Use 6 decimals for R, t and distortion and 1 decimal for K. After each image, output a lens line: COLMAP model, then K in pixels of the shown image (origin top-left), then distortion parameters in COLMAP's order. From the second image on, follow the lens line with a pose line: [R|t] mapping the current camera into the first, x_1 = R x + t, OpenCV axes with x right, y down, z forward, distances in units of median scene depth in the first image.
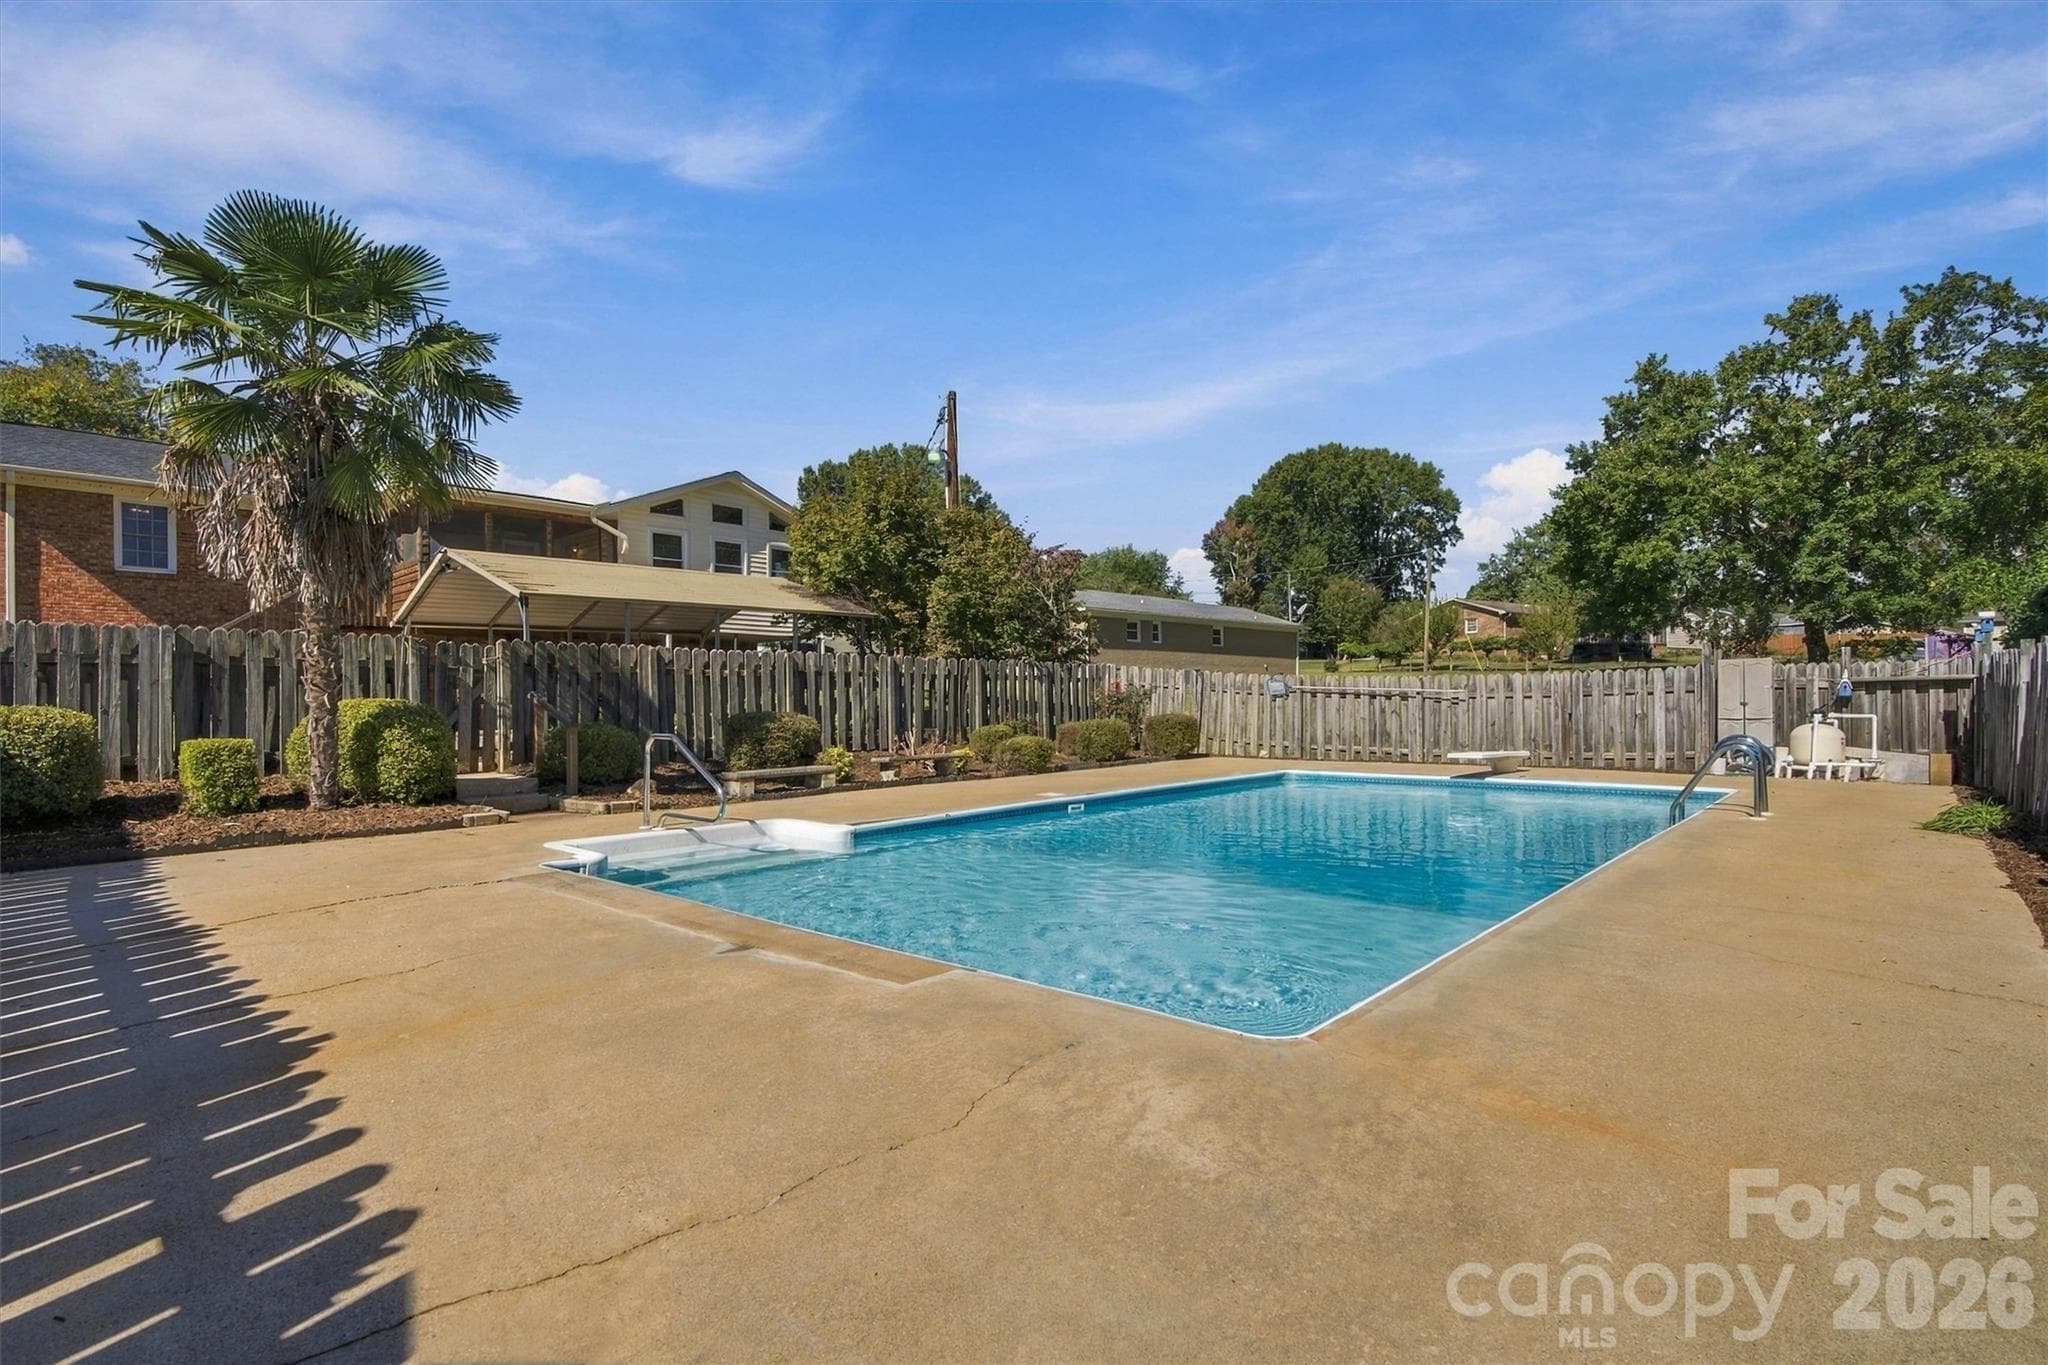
lens RADIAL K [[954.7, 0, 1008.1], [0, 954.7, 699.9], [0, 0, 1]] dist [0.001208, 0.000226]
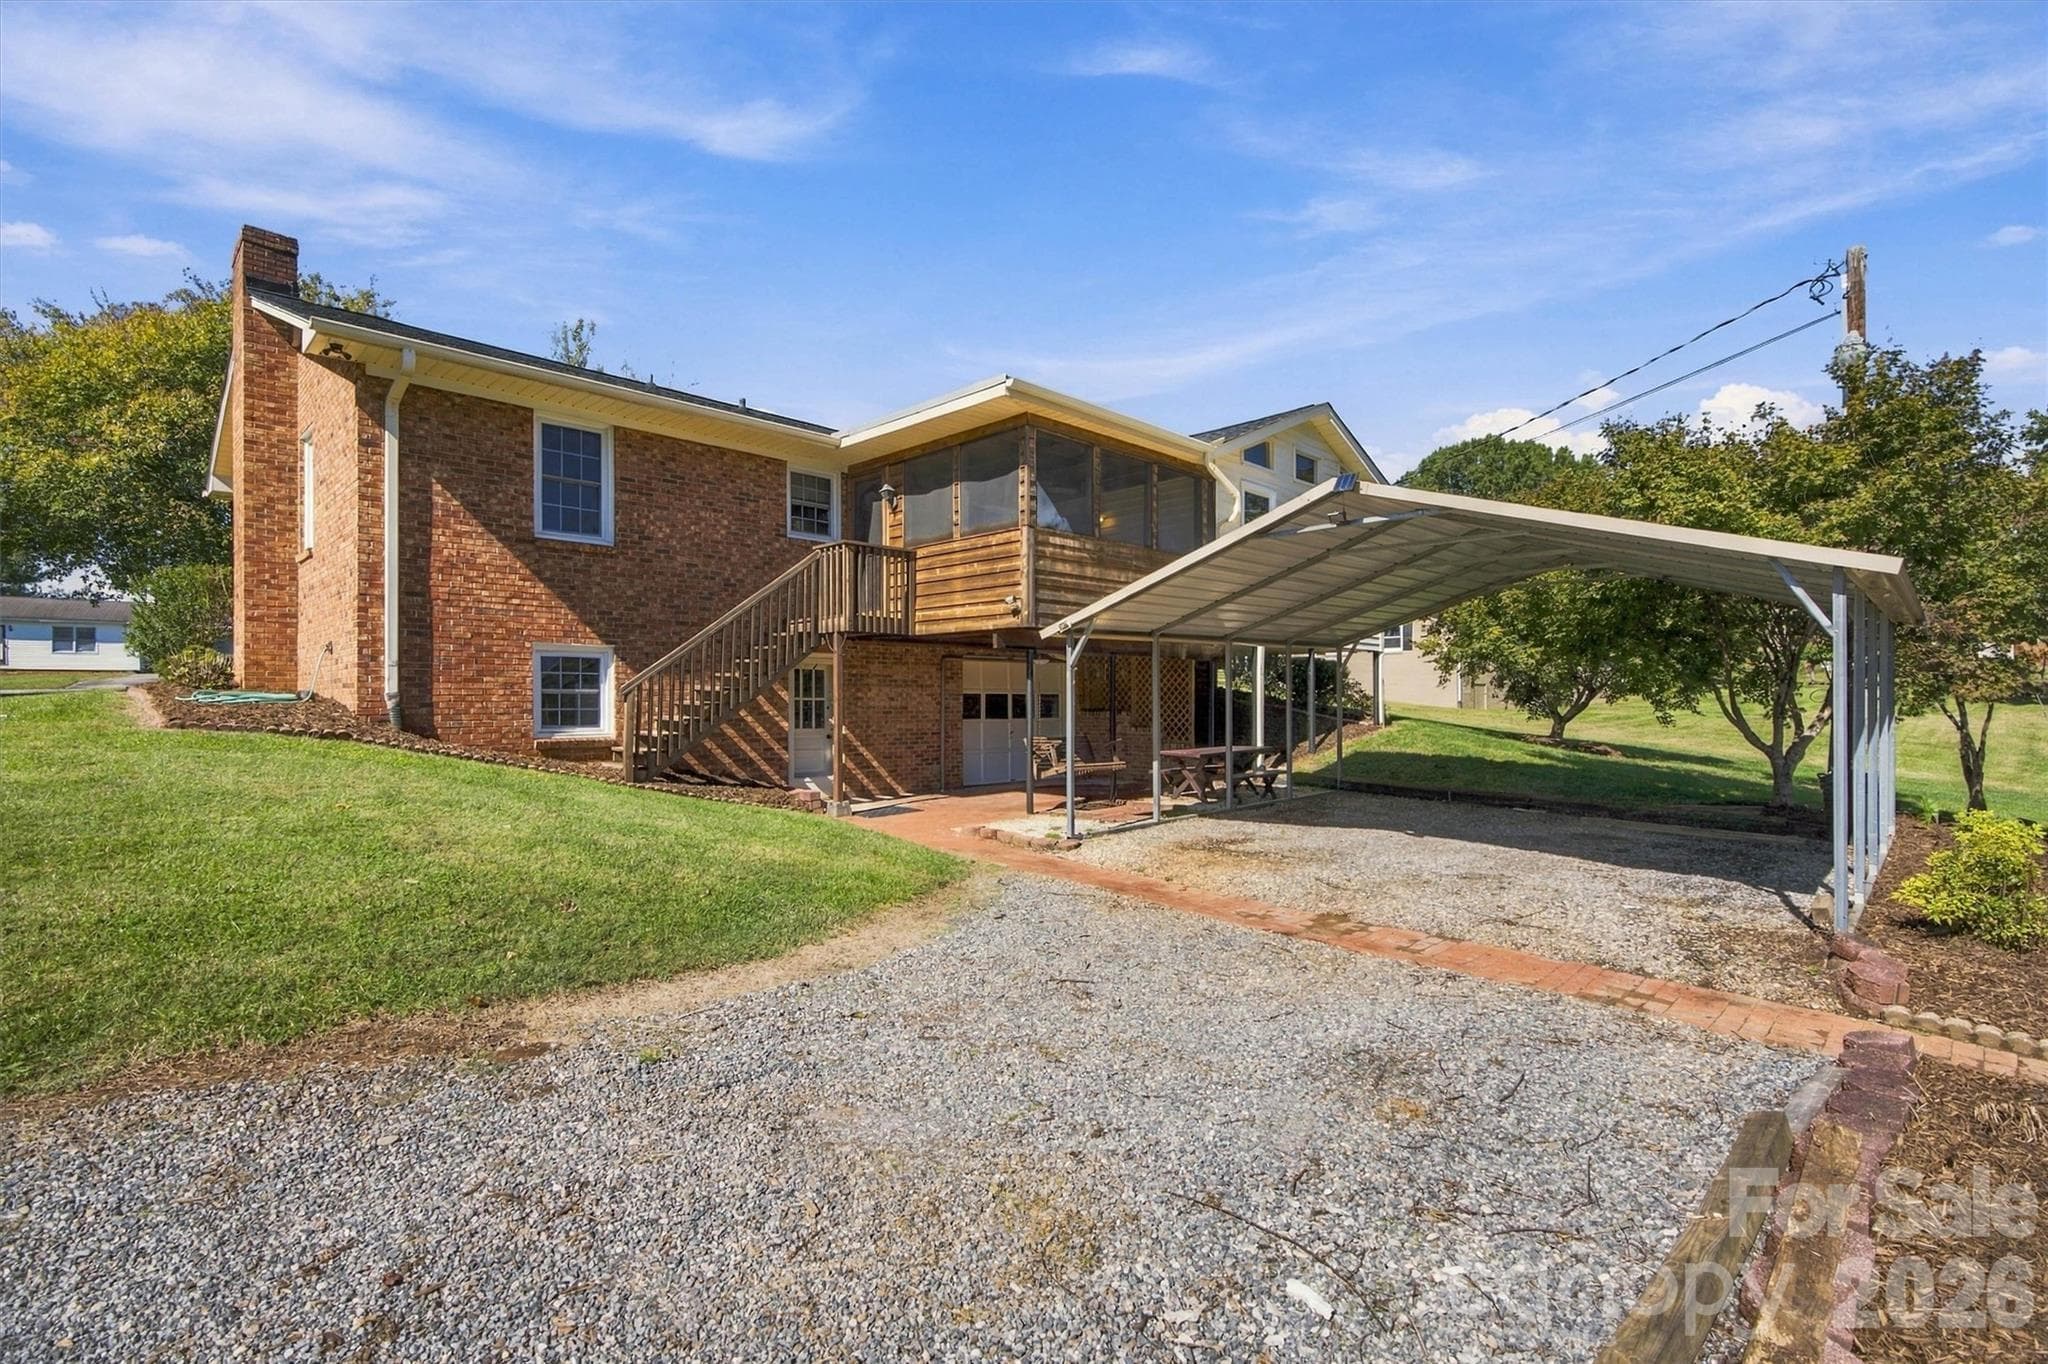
lens RADIAL K [[944.1, 0, 1024.0], [0, 944.1, 682.0], [0, 0, 1]] dist [-0.000370, -0.000080]
pose [[0.999844, 0.010723, 0.014036, -0.130971], [-0.010536, 0.999855, -0.013352, -0.008777], [-0.014177, 0.013202, 0.999812, 0.086113]]
